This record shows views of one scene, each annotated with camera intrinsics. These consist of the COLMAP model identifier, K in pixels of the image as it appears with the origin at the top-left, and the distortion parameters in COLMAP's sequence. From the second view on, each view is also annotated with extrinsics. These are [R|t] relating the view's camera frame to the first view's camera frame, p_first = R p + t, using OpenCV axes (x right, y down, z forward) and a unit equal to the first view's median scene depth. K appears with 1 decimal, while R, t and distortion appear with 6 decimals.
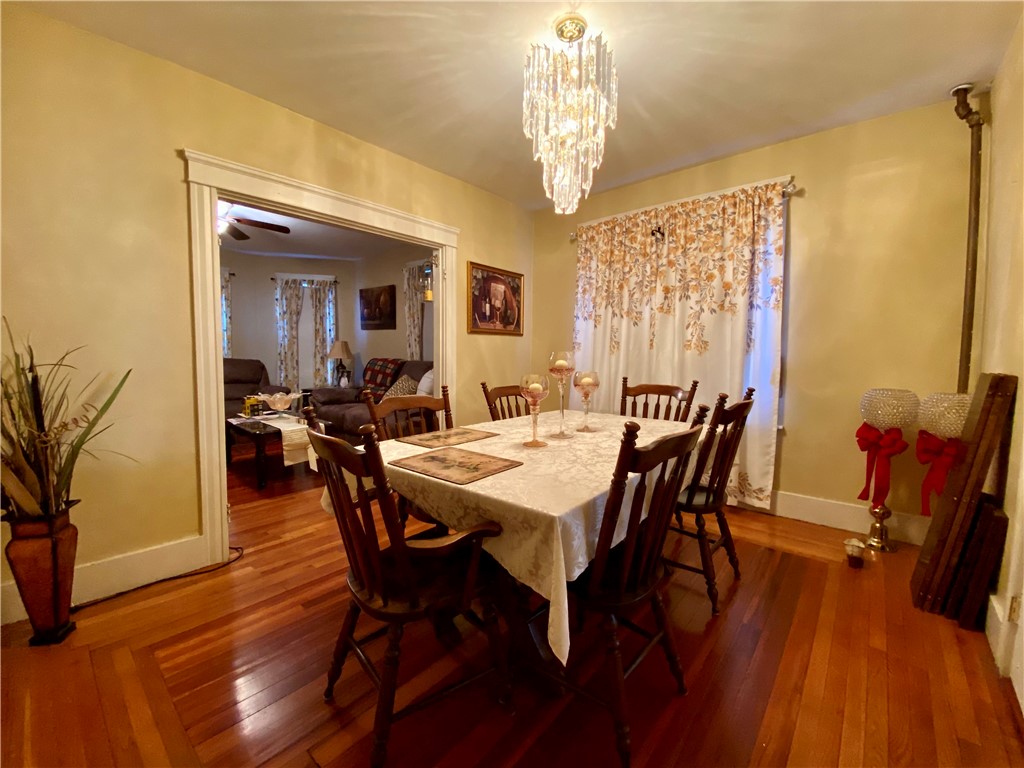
lens RADIAL K [[410.3, 0, 512.4], [0, 410.3, 385.7], [0, 0, 1]] dist [0.032177, -0.030545]
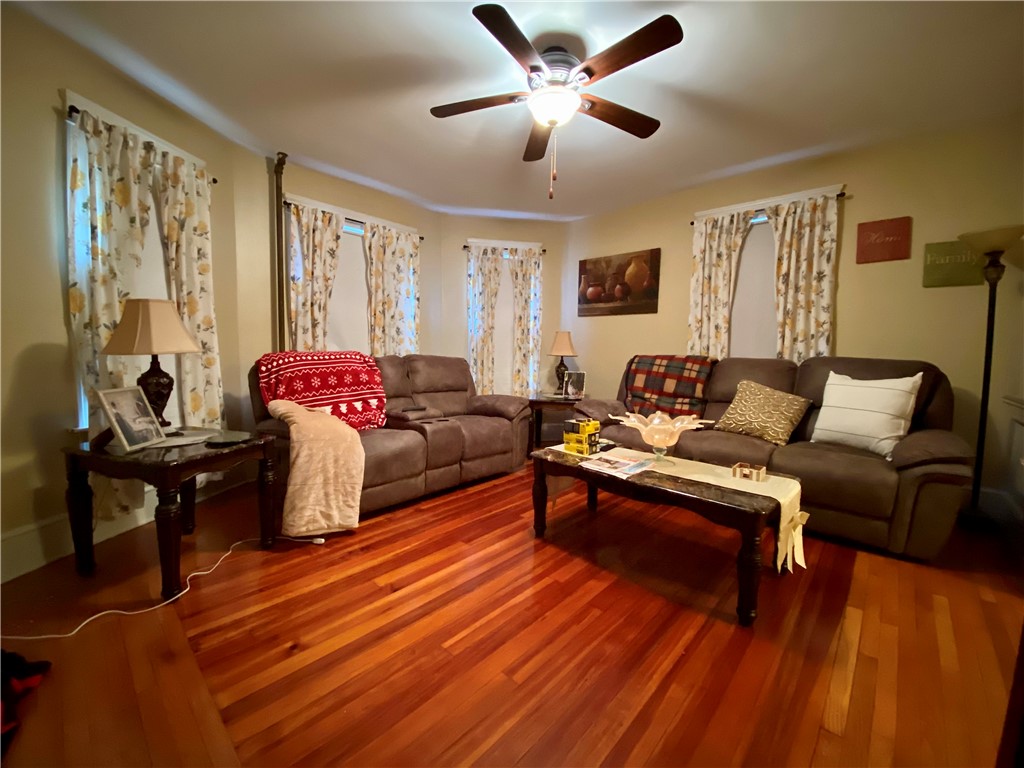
lens RADIAL K [[410.3, 0, 512.4], [0, 410.3, 385.7], [0, 0, 1]] dist [0.032177, -0.030545]
pose [[0.999302, -0.000937, -0.037340, -0.537928], [0.001165, 0.999981, 0.006060, -0.020826], [0.037334, -0.006099, 0.999284, 0.316906]]
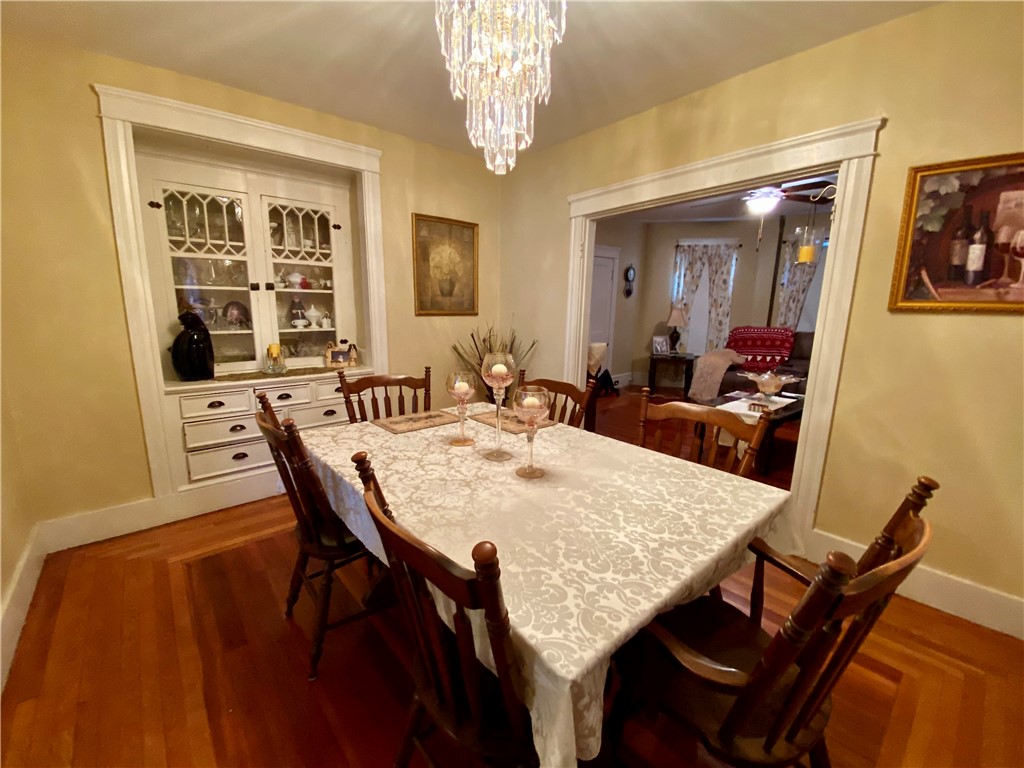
lens RADIAL K [[410.3, 0, 512.4], [0, 410.3, 385.7], [0, 0, 1]] dist [0.032177, -0.030545]
pose [[-0.149090, 0.173367, -0.973507, 0.318614], [-0.084354, 0.978692, 0.187209, -0.061595], [0.985219, 0.110031, -0.131289, 0.399872]]
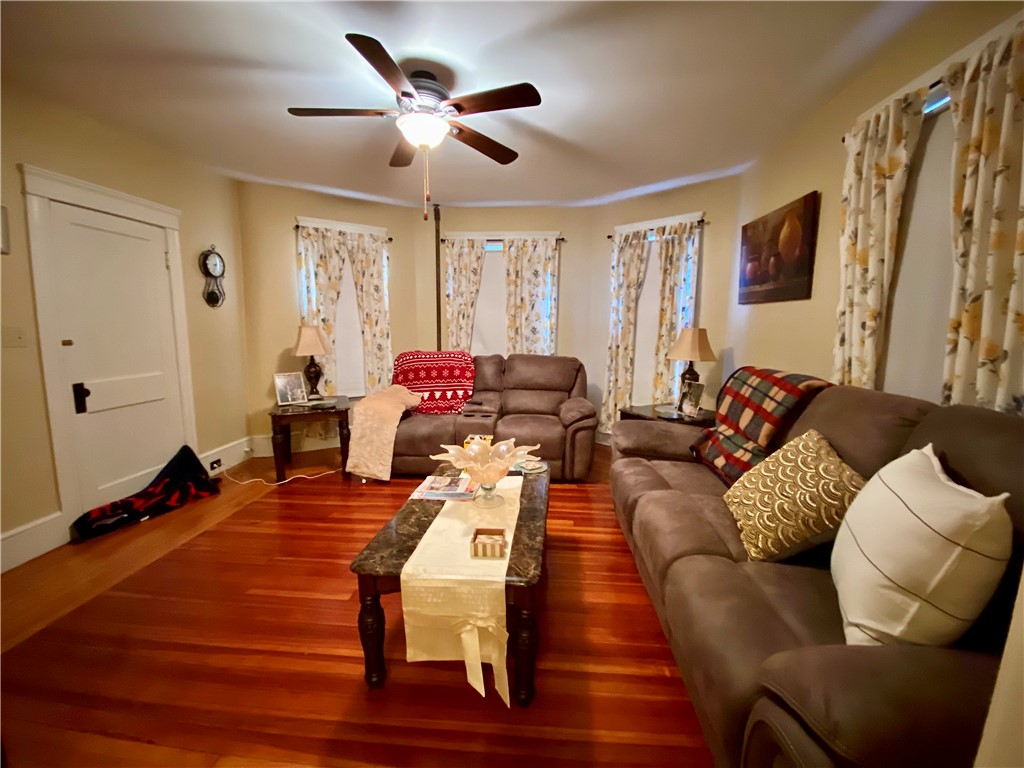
lens RADIAL K [[410.3, 0, 512.4], [0, 410.3, 385.7], [0, 0, 1]] dist [0.032177, -0.030545]
pose [[0.588013, 0.098220, -0.802865, -0.121380], [-0.054163, 0.995153, 0.082075, -0.071425], [0.807036, -0.004775, 0.590483, 0.537152]]
